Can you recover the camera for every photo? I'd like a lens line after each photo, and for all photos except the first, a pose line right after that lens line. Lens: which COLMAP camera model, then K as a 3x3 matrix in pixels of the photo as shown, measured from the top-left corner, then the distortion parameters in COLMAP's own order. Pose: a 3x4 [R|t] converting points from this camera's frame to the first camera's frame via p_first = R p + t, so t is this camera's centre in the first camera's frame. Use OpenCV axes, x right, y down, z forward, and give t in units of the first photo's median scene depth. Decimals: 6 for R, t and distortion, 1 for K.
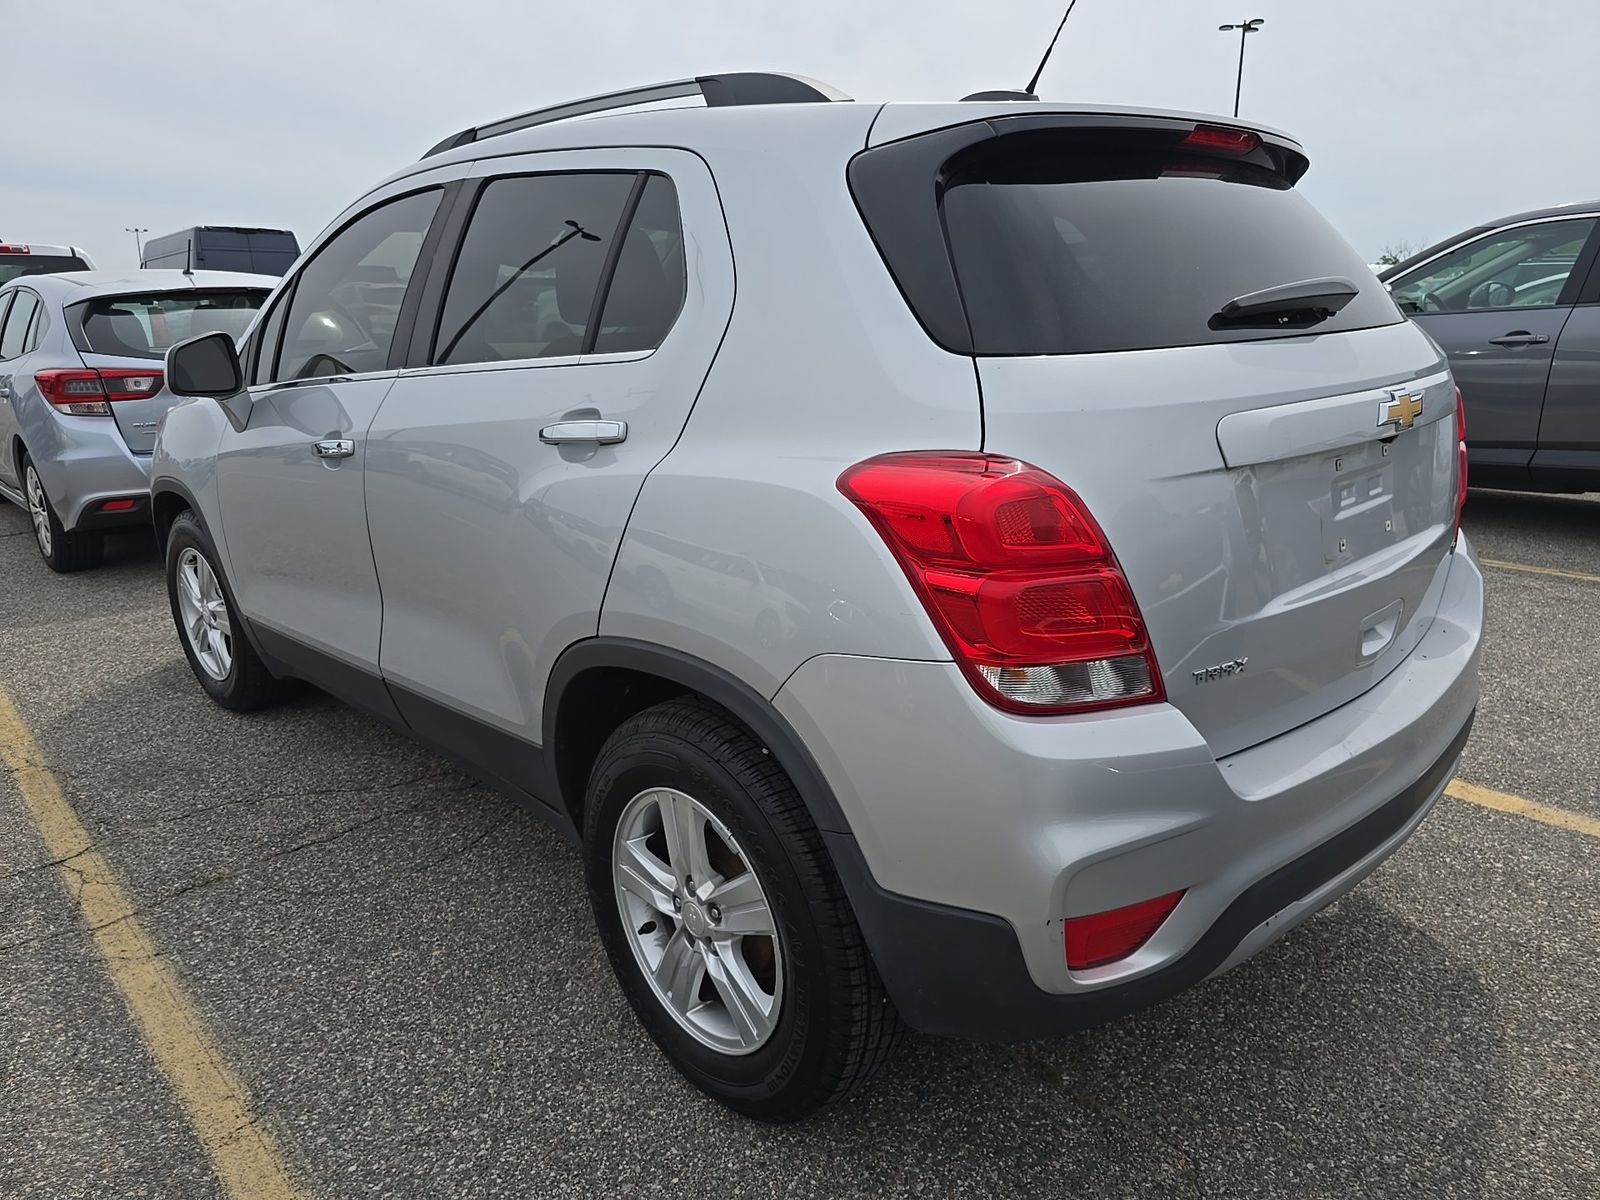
lens RADIAL K [[1063.1, 0, 800.0], [0, 1063.1, 600.0], [0, 0, 1]] dist [0.015899, 0.000238]
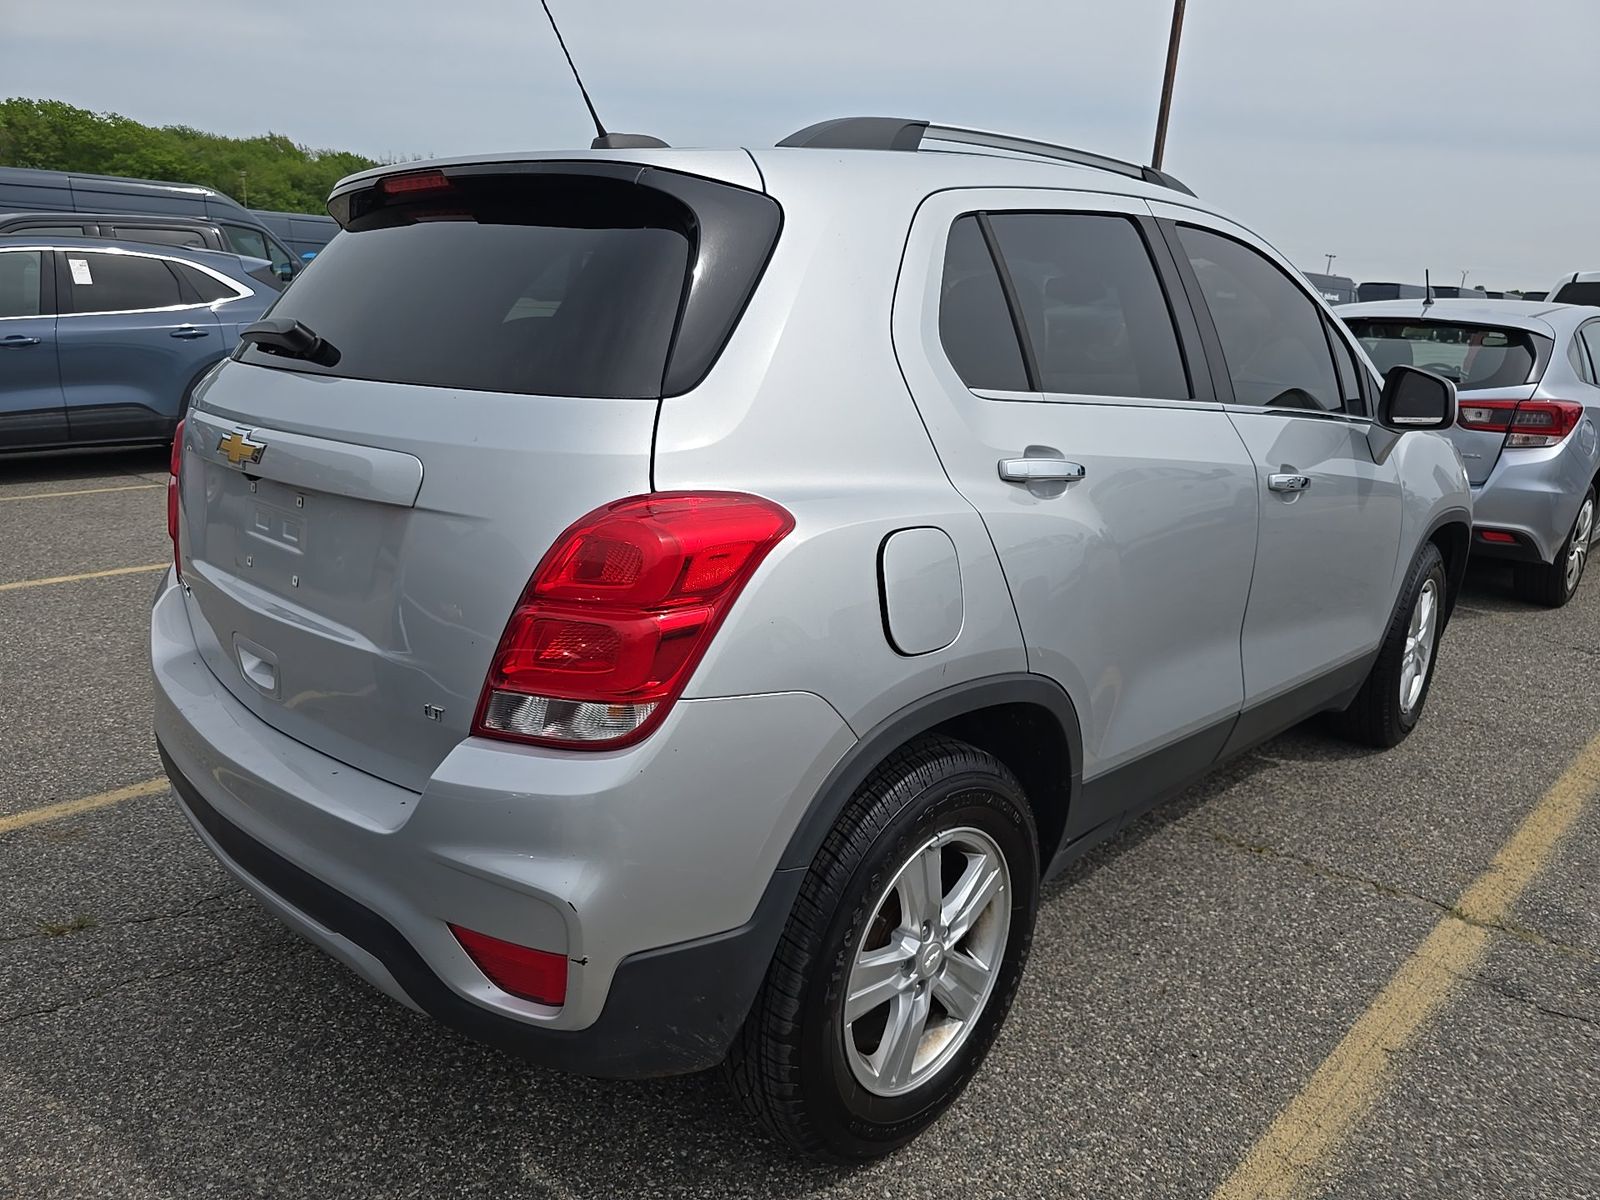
lens RADIAL K [[1063.1, 0, 800.0], [0, 1063.1, 600.0], [0, 0, 1]] dist [0.015899, 0.000238]
pose [[0.073032, 0.281581, -0.956754, 1.401761], [-0.305034, 0.919652, 0.247377, -0.400997], [0.949537, 0.273776, 0.153056, 1.200715]]
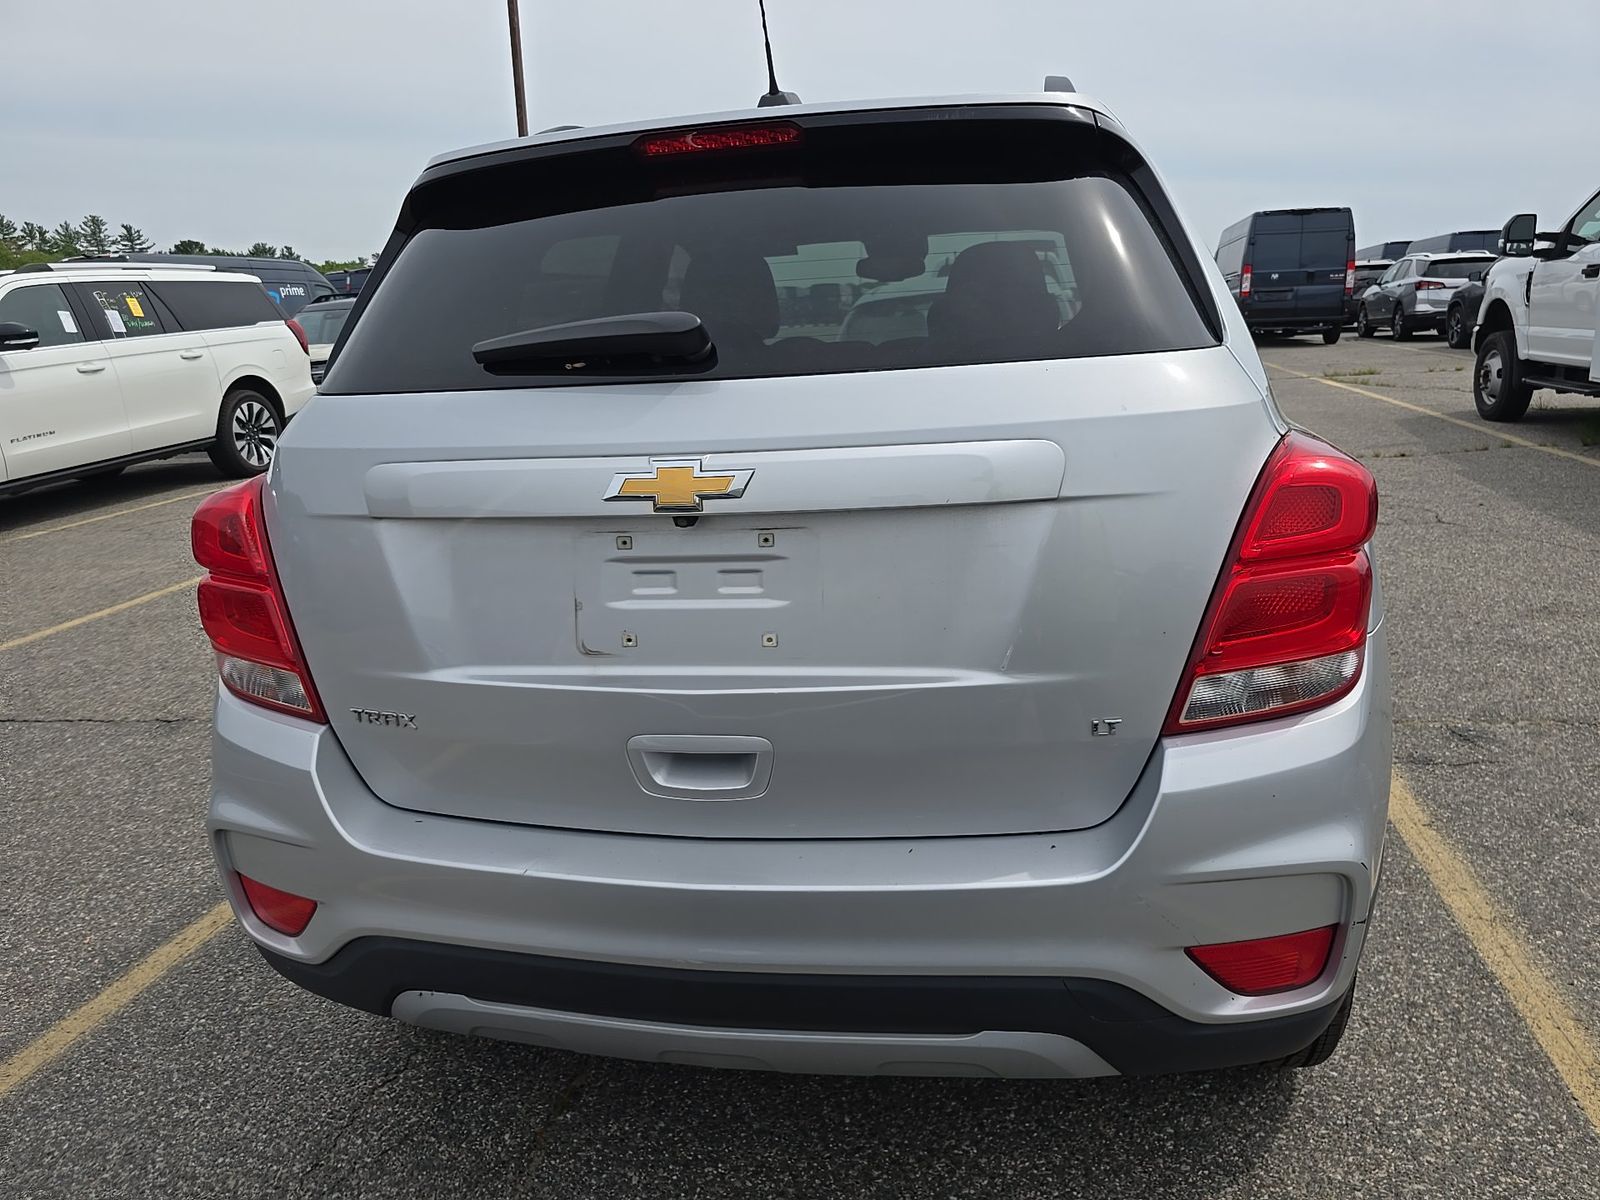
lens RADIAL K [[1063.1, 0, 800.0], [0, 1063.1, 600.0], [0, 0, 1]] dist [0.015899, 0.000238]
pose [[0.596606, 0.197123, -0.777948, 1.059992], [-0.180974, 0.977442, 0.108883, -0.172014], [0.781863, 0.075828, 0.618822, 0.514157]]
